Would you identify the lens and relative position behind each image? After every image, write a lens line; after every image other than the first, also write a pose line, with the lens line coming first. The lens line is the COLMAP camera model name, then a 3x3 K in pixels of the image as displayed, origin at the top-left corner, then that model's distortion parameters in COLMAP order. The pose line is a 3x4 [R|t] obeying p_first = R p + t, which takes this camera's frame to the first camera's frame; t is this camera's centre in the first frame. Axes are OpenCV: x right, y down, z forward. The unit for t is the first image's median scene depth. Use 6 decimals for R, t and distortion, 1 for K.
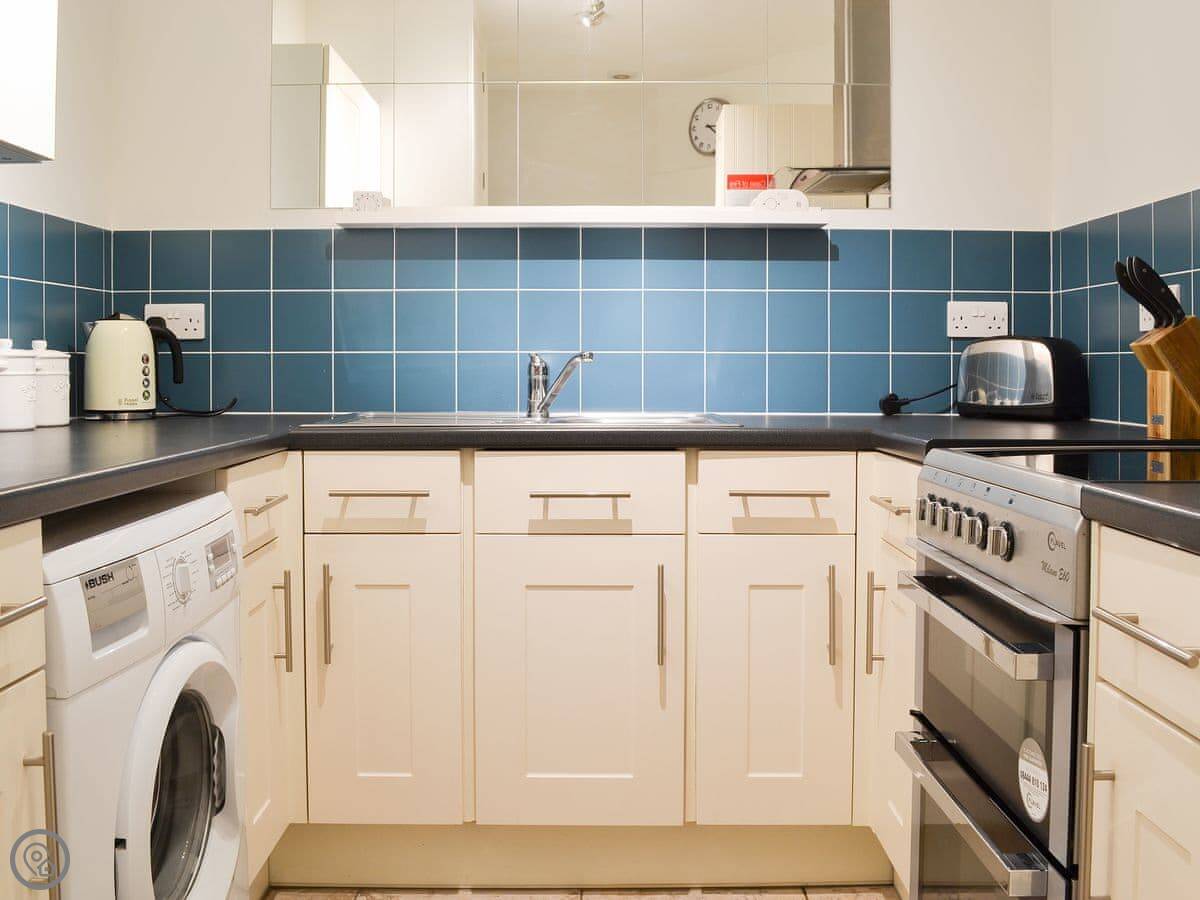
lens RADIAL K [[1095.1, 0, 680.7], [0, 1095.1, 531.8], [0, 0, 1]] dist [-0.087676, 0.004236]
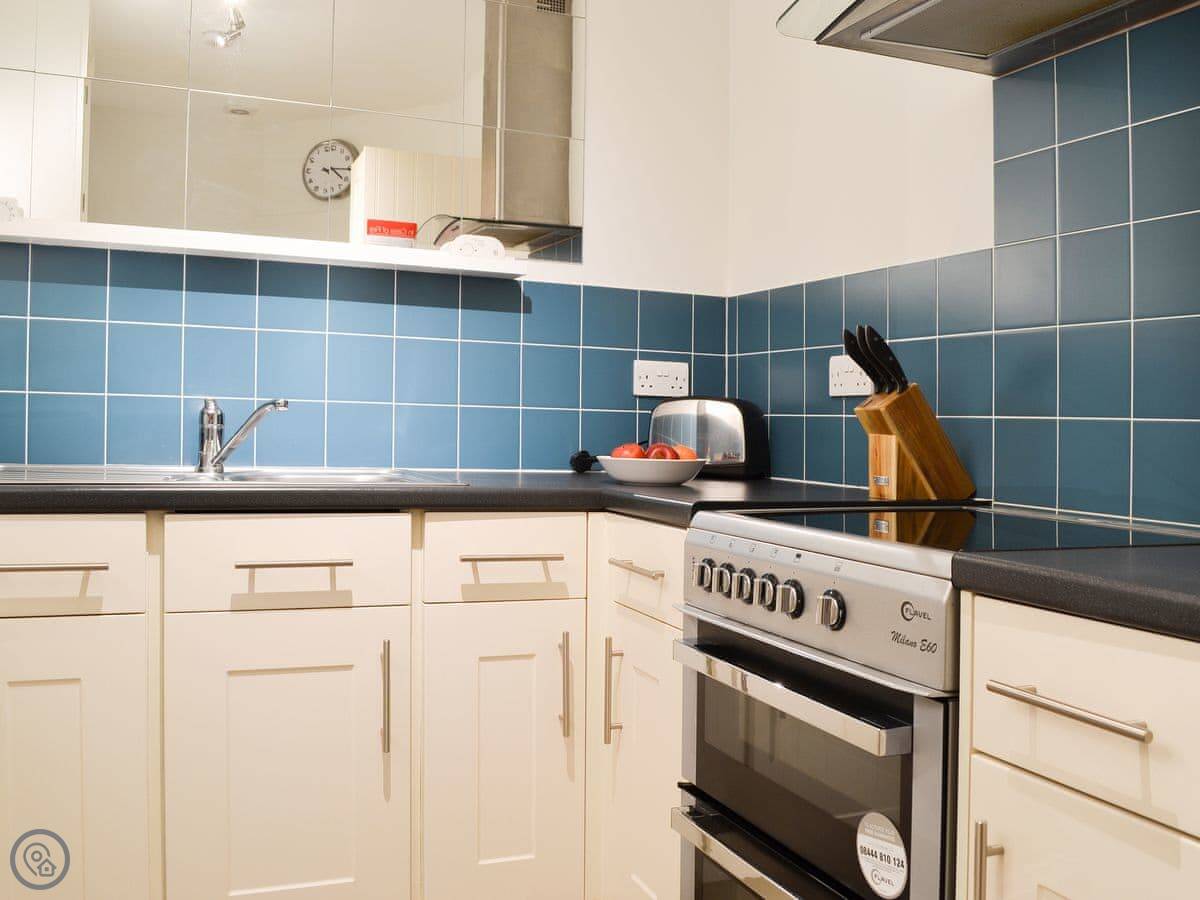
lens RADIAL K [[1027.3, 0, 599.9], [0, 1027.3, 540.1], [0, 0, 1]] dist [-0.087174, 0.006366]
pose [[0.929622, -0.014239, 0.368239, -0.159439], [0.026073, 0.999290, -0.027181, -0.023829], [-0.367591, 0.034869, 0.929334, 0.156920]]
